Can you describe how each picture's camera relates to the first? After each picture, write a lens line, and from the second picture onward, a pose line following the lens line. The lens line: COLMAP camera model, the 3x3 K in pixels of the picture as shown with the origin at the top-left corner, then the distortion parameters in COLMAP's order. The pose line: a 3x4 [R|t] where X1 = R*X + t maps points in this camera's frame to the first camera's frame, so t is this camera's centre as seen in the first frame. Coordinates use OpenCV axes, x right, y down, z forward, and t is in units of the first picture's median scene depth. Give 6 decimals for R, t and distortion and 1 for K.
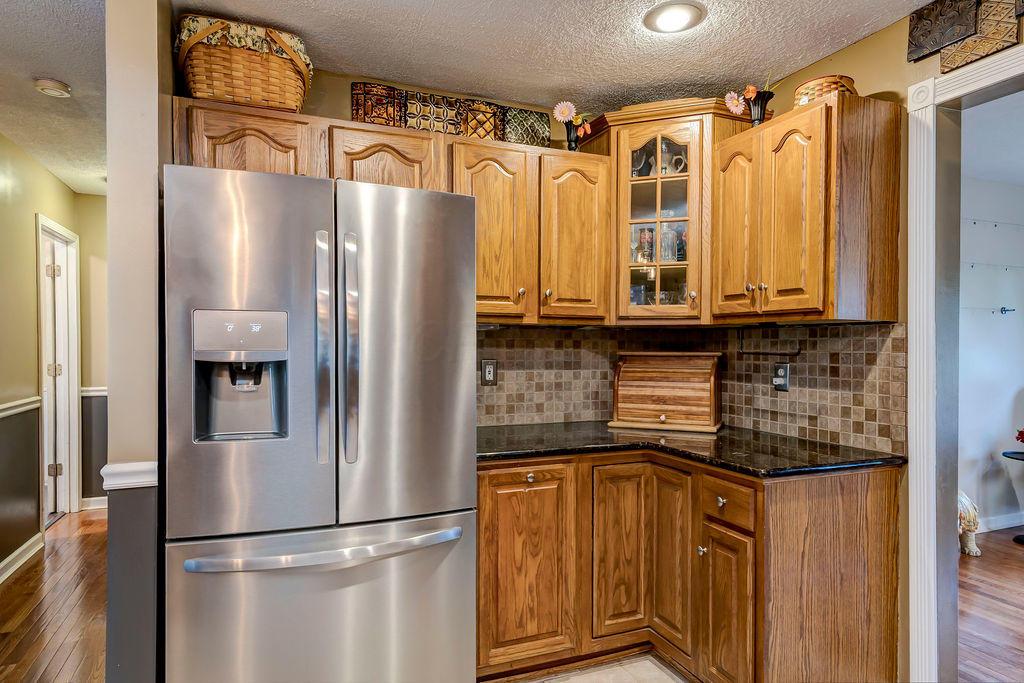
lens RADIAL K [[617.0, 0, 512.7], [0, 617.0, 360.7], [0, 0, 1]] dist [-0.000558, 0.000908]
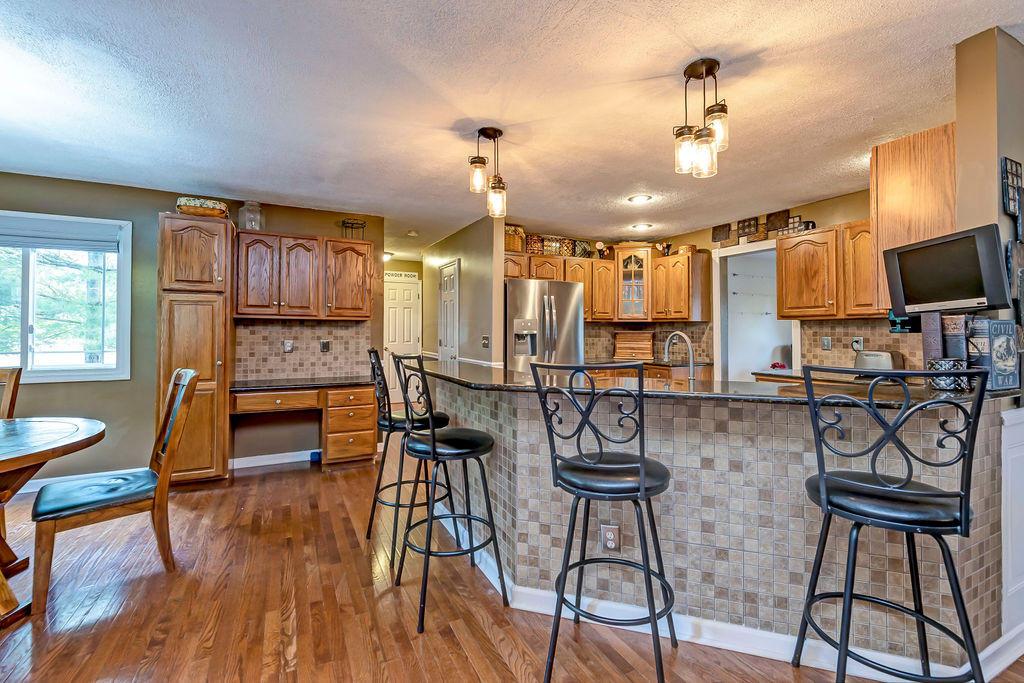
lens RADIAL K [[463.3, 0, 512.0], [0, 463.3, 326.7], [0, 0, 1]] dist [-0.001270, -0.000279]
pose [[0.996606, 0.001312, 0.082307, -0.498839], [0.001058, 0.999587, -0.028735, 0.026940], [-0.082311, 0.028724, 0.996193, -1.085440]]
